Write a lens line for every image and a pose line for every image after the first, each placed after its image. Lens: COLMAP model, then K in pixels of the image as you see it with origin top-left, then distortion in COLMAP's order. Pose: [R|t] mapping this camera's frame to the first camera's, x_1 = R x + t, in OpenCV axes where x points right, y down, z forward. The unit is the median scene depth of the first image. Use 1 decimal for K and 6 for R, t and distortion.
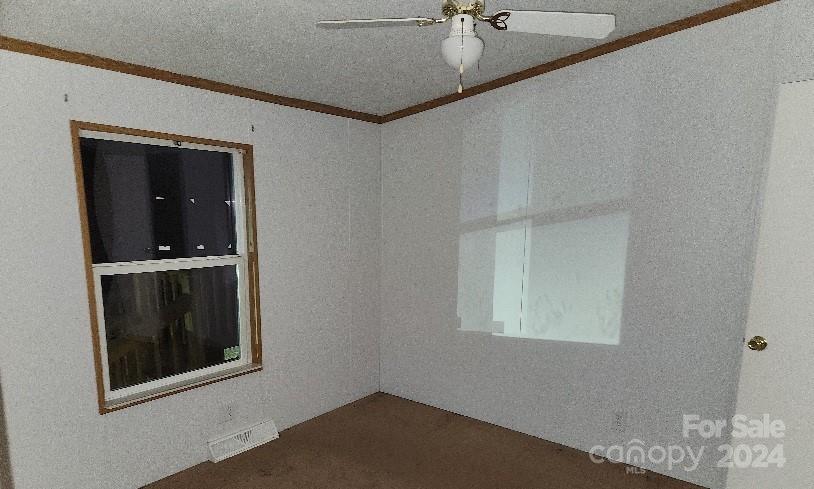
lens RADIAL K [[416.4, 0, 381.1], [0, 416.4, 266.1], [0, 0, 1]] dist [-0.002078, 0.000569]
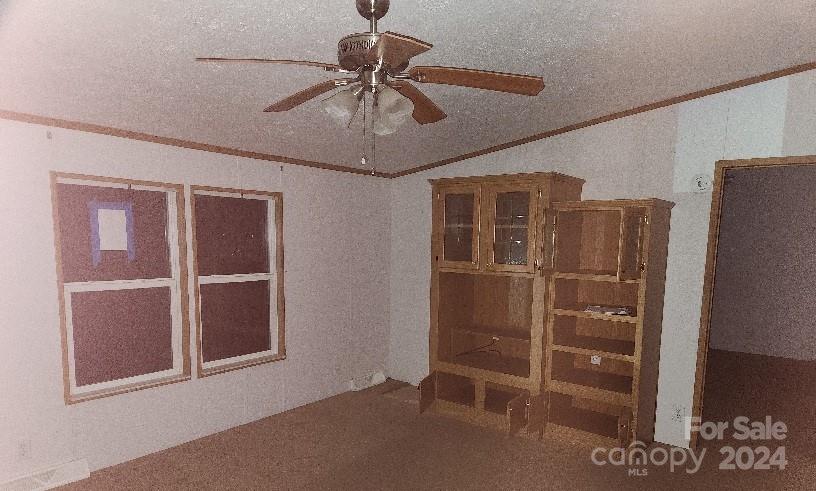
lens RADIAL K [[269.2, 0, 386.7], [0, 269.2, 257.2], [0, 0, 1]] dist [0.000906, -0.000107]
pose [[0.978469, 0.013037, -0.205981, 0.300184], [-0.028724, 0.996892, -0.073352, -0.035218], [0.204385, 0.077690, 0.975803, 0.283900]]
